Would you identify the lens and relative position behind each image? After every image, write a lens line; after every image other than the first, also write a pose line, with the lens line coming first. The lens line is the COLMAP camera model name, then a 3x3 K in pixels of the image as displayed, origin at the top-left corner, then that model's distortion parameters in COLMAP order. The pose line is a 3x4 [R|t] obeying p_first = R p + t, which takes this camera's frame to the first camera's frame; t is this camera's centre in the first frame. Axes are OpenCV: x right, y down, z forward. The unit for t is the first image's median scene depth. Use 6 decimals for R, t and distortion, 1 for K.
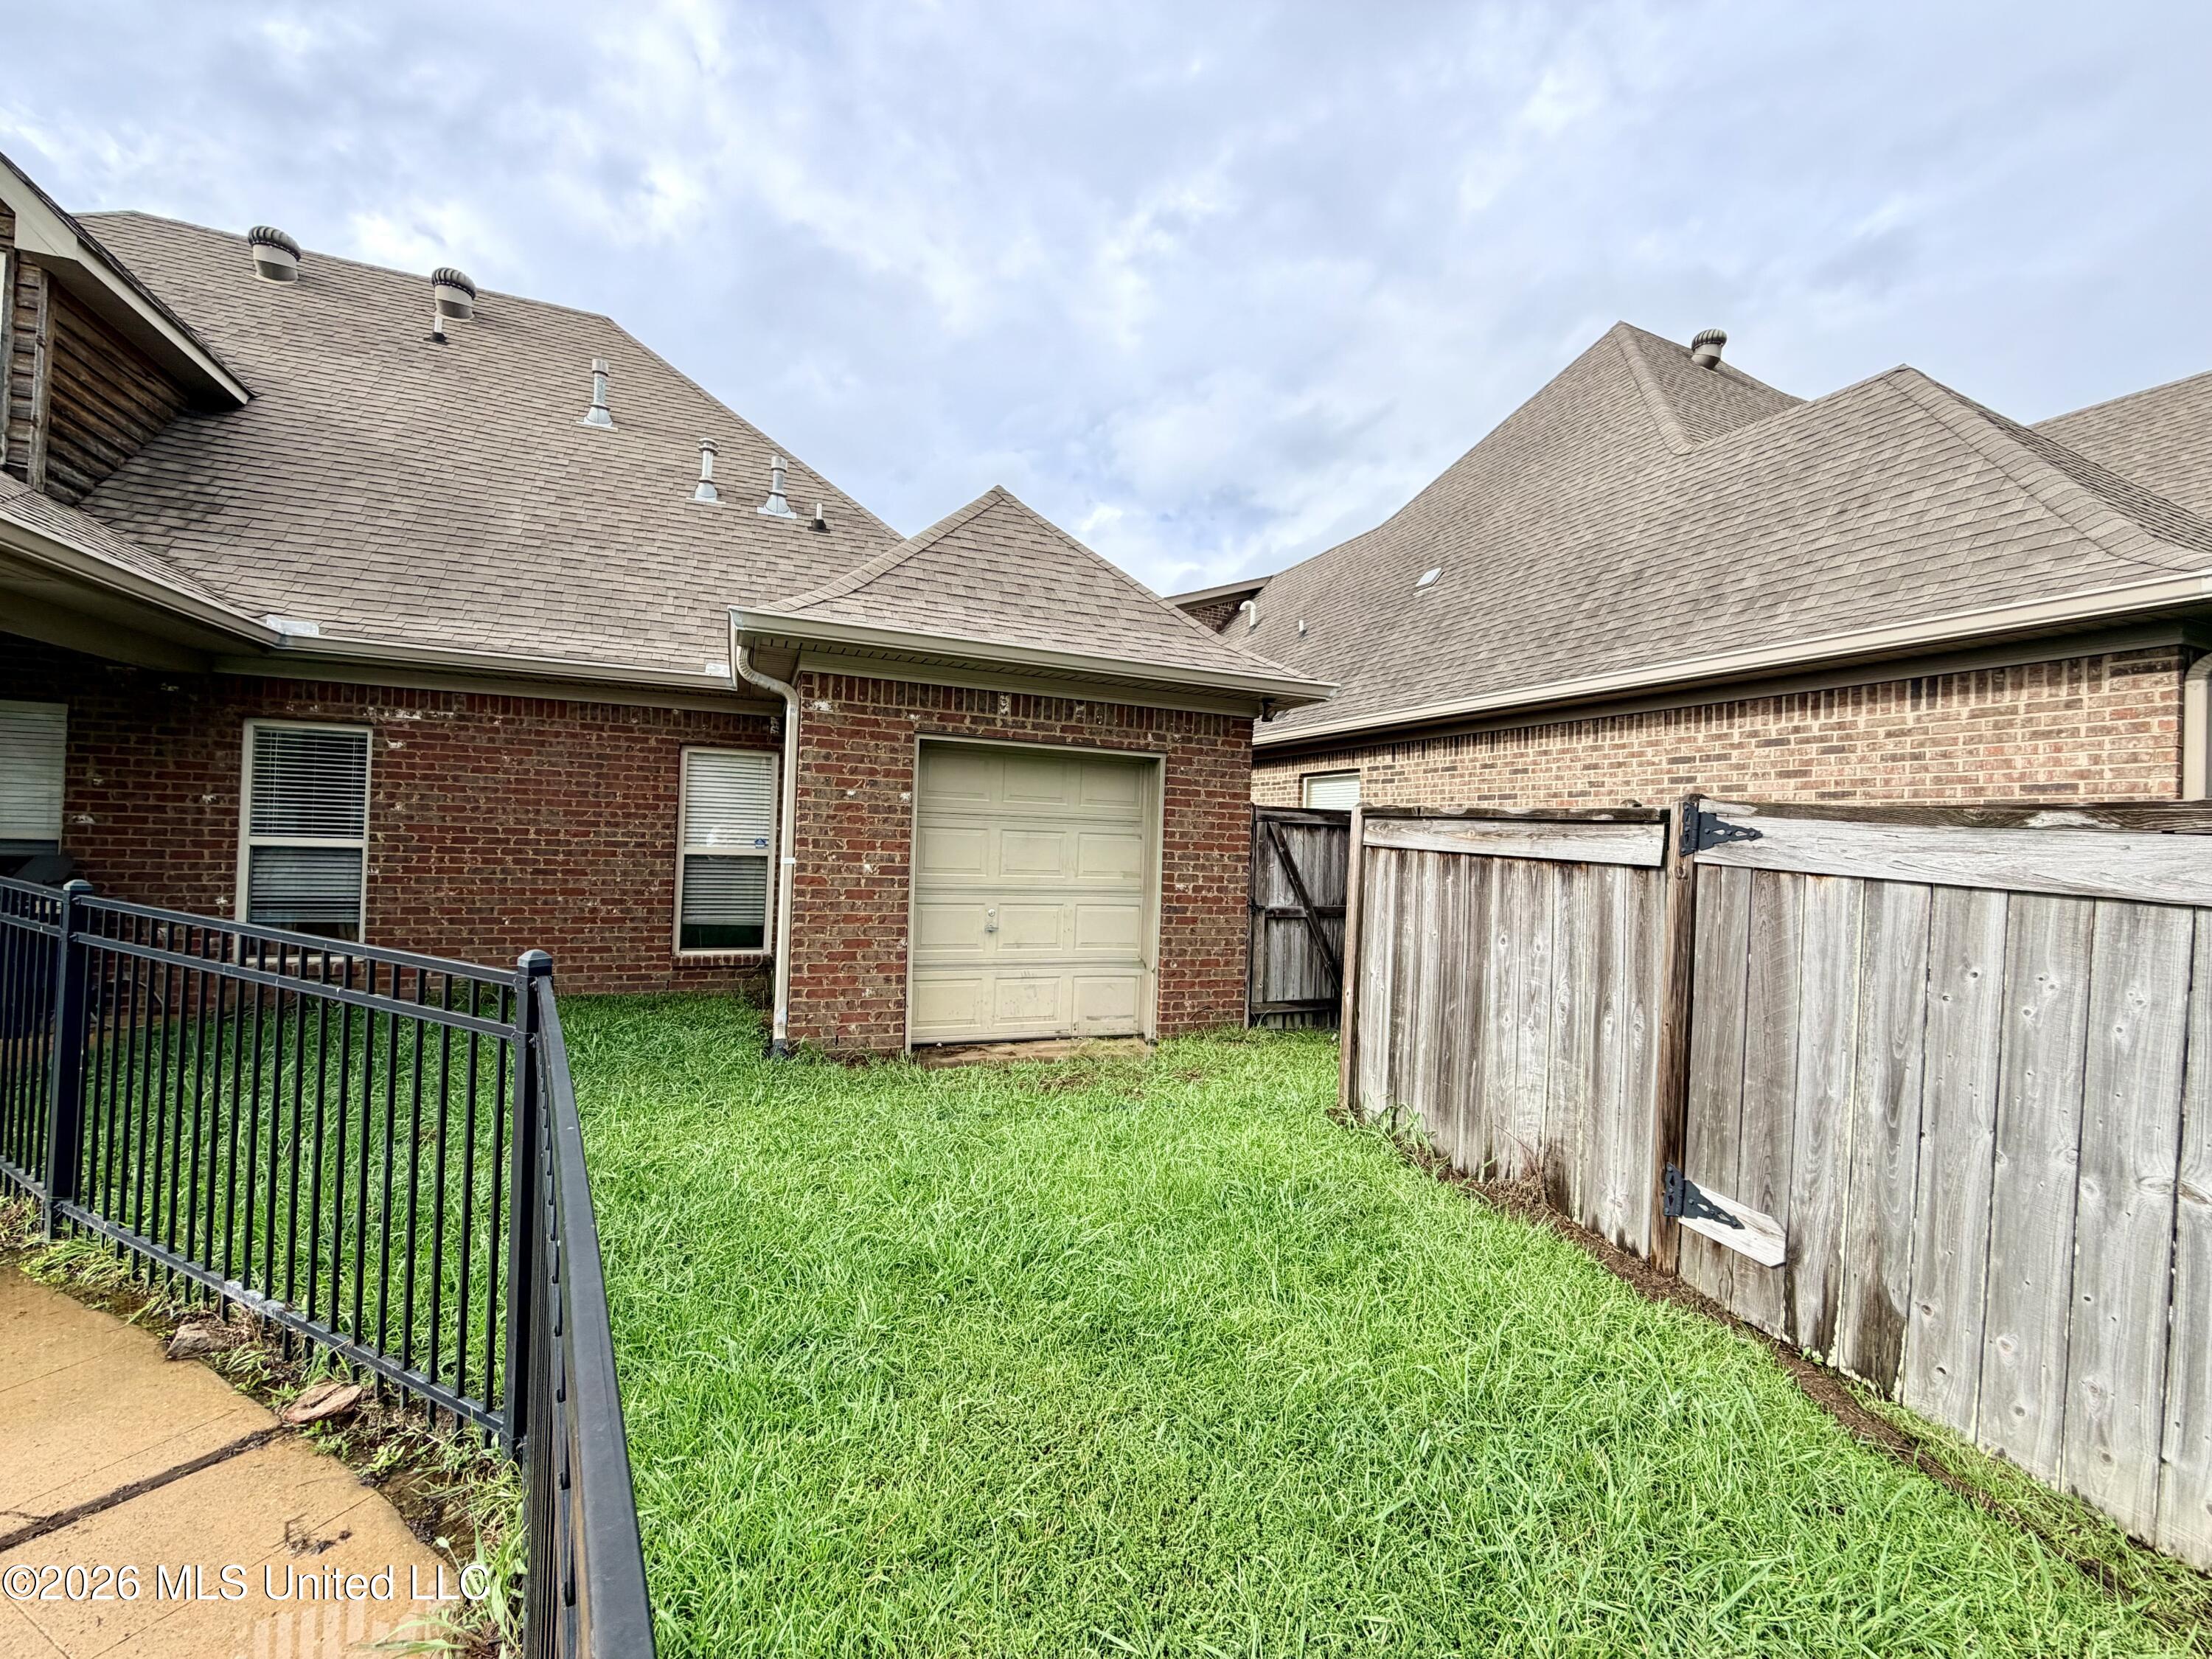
lens RADIAL K [[898.2, 0, 1097.8], [0, 898.2, 834.2], [0, 0, 1]] dist [0.008805, -0.000580]
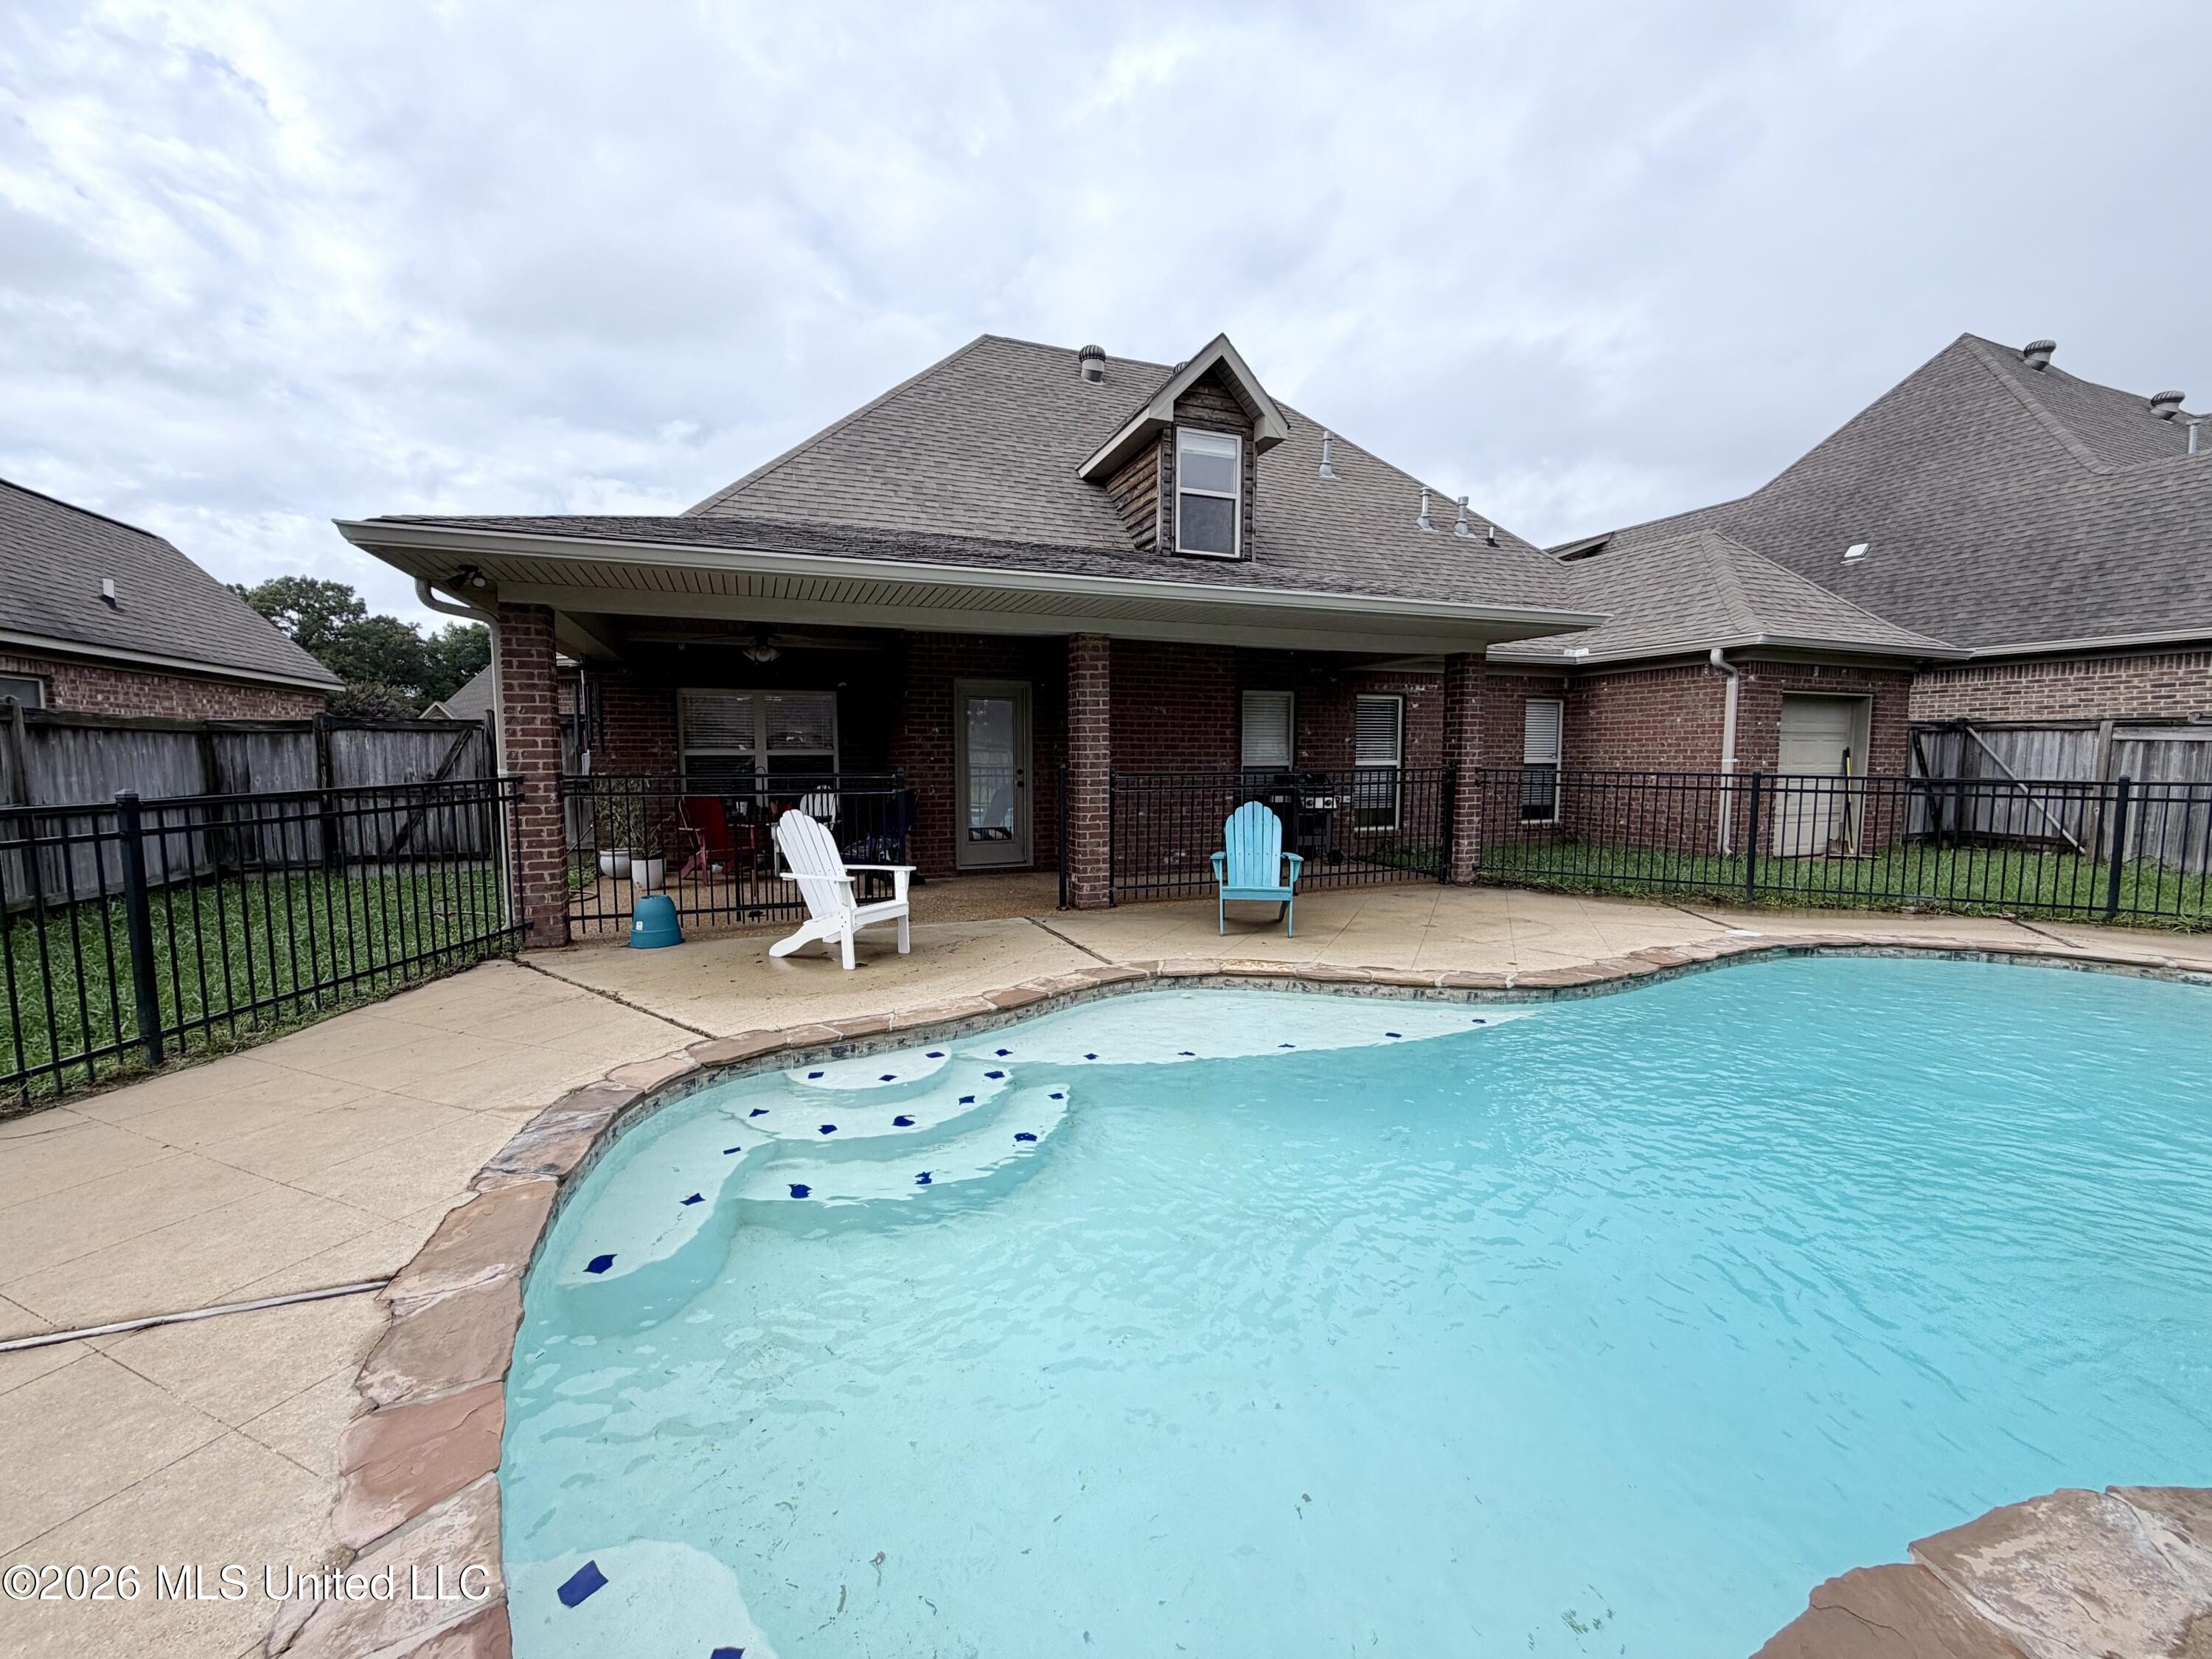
lens RADIAL K [[898.2, 0, 1111.9], [0, 898.2, 835.7], [0, 0, 1]] dist [0.008805, -0.000580]
pose [[0.999303, -0.035666, -0.011018, -1.341149], [0.036545, 0.994906, 0.093946, -0.032616], [0.007611, -0.094283, 0.995516, -0.763672]]
